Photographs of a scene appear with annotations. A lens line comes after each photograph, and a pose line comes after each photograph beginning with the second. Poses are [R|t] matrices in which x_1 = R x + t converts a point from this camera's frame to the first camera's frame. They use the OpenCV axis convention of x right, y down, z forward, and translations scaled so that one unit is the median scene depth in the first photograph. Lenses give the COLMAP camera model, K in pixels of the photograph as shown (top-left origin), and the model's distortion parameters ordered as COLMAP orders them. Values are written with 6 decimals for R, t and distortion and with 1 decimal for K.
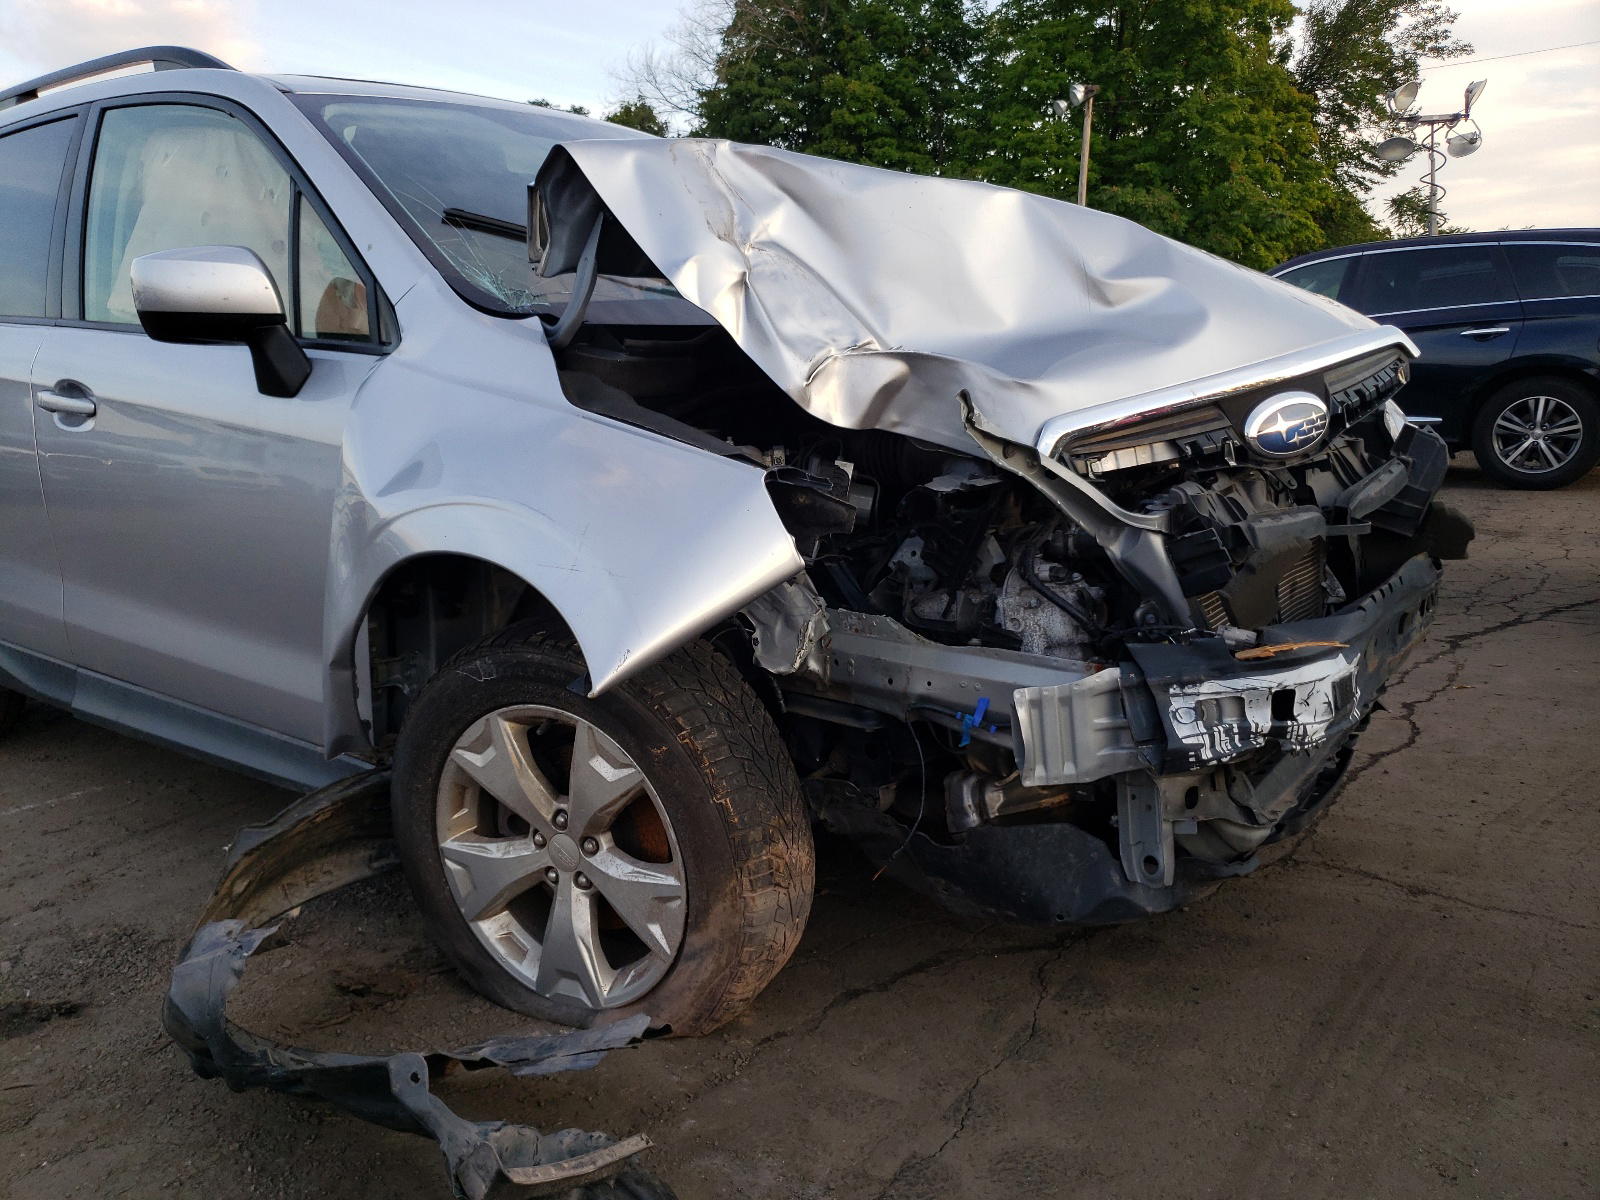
lens RADIAL K [[1272.5, 0, 801.7], [0, 1272.5, 603.4], [0, 0, 1]] dist [0.010666, 0.003795]
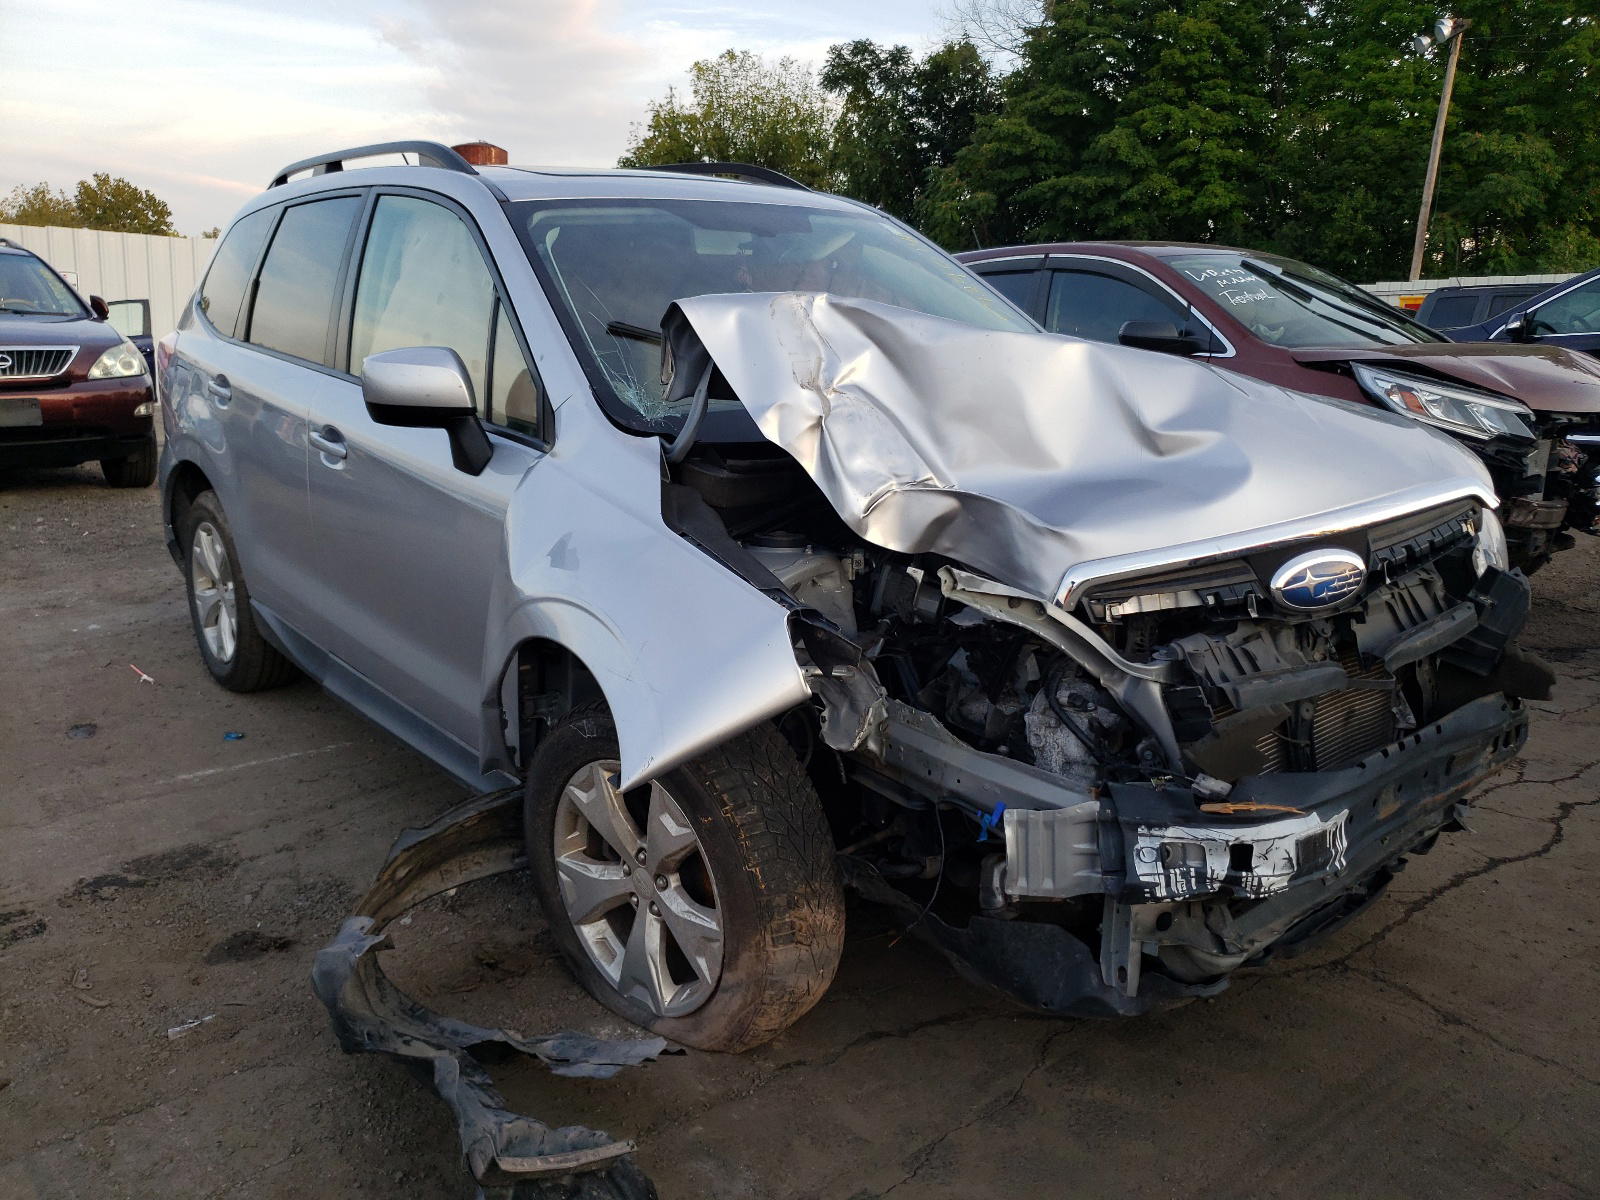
lens RADIAL K [[1272.5, 0, 799.1], [0, 1272.5, 600.6], [0, 0, 1]] dist [0.010666, 0.003795]
pose [[0.971666, 0.089366, -0.218812, 0.193208], [-0.080048, 0.995480, 0.051105, -0.141922], [0.222390, -0.032142, 0.974428, -0.131559]]
